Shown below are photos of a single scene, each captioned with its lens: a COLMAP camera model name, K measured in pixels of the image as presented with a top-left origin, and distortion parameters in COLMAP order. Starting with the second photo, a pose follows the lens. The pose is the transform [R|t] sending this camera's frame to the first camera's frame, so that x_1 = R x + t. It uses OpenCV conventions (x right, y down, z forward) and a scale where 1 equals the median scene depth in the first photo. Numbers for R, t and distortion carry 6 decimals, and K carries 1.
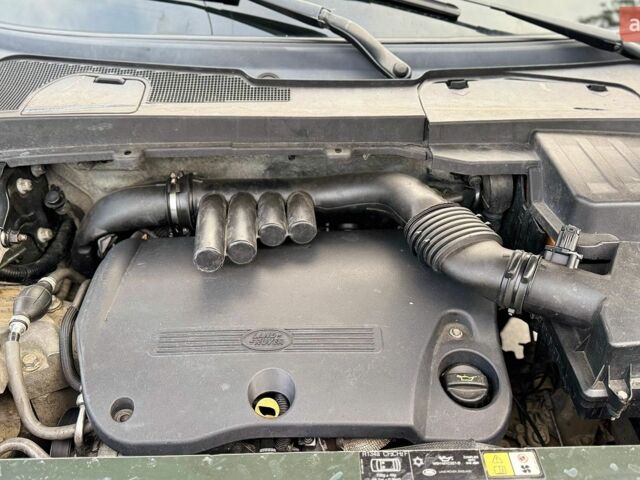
lens RADIAL K [[617.1, 0, 320.0], [0, 617.1, 240.0], [0, 0, 1]] dist [0.003321, -0.004005]
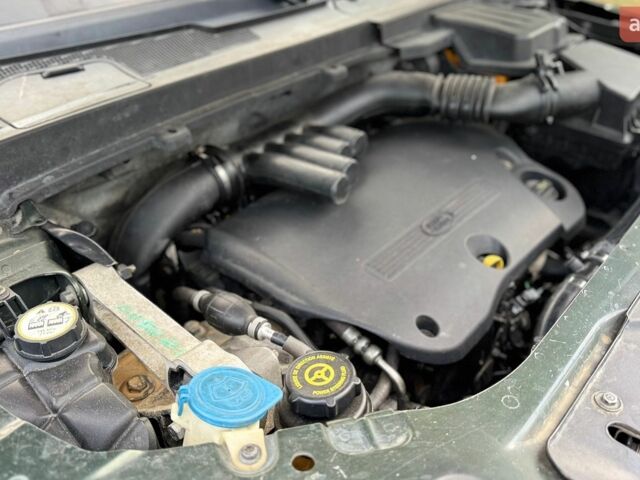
lens RADIAL K [[617.1, 0, 320.0], [0, 617.1, 240.0], [0, 0, 1]] dist [0.003321, -0.004005]
pose [[0.656270, -0.415809, 0.629613, -0.728961], [0.444338, 0.887389, 0.122899, -0.024246], [-0.609814, 0.199106, 0.767127, 0.262970]]
